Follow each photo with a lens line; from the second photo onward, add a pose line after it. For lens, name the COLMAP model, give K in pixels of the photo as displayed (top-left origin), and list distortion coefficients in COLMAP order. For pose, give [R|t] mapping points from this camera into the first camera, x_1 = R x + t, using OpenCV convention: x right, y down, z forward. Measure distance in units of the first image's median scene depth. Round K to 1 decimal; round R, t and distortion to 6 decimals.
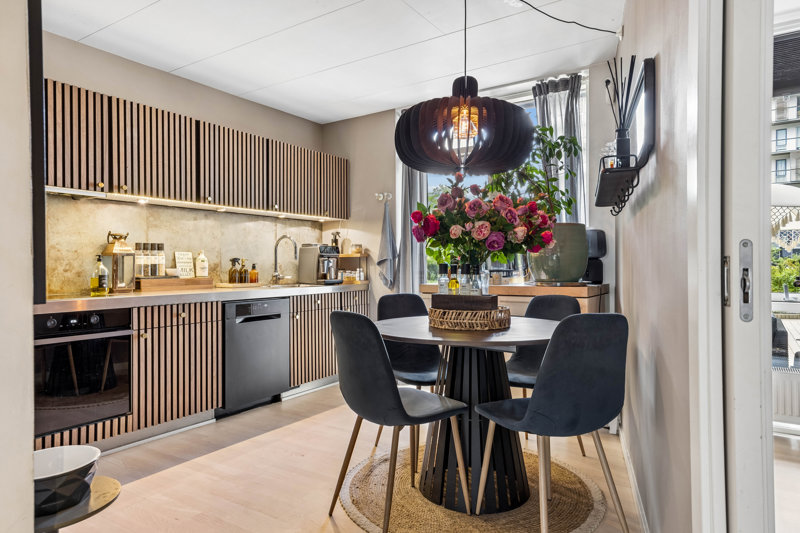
lens RADIAL K [[528.3, 0, 401.3], [0, 528.3, 266.7], [0, 0, 1]] dist [0.008532, -0.002310]
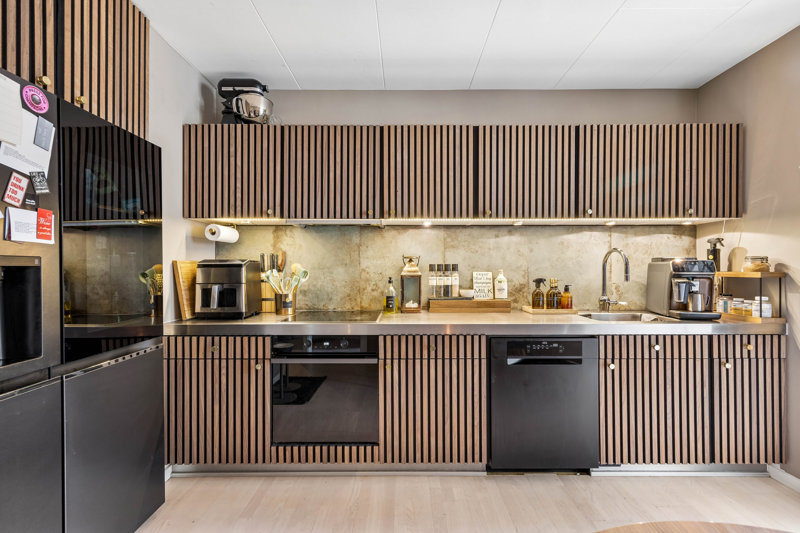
lens RADIAL K [[342.9, 0, 417.8], [0, 342.9, 266.3], [0, 0, 1]] dist [0.002574, 0.000017]
pose [[0.546807, 0.000600, -0.837258, 0.041569], [-0.000829, 1.000000, 0.000175, -0.037524], [0.837258, 0.000598, 0.546808, 0.555360]]
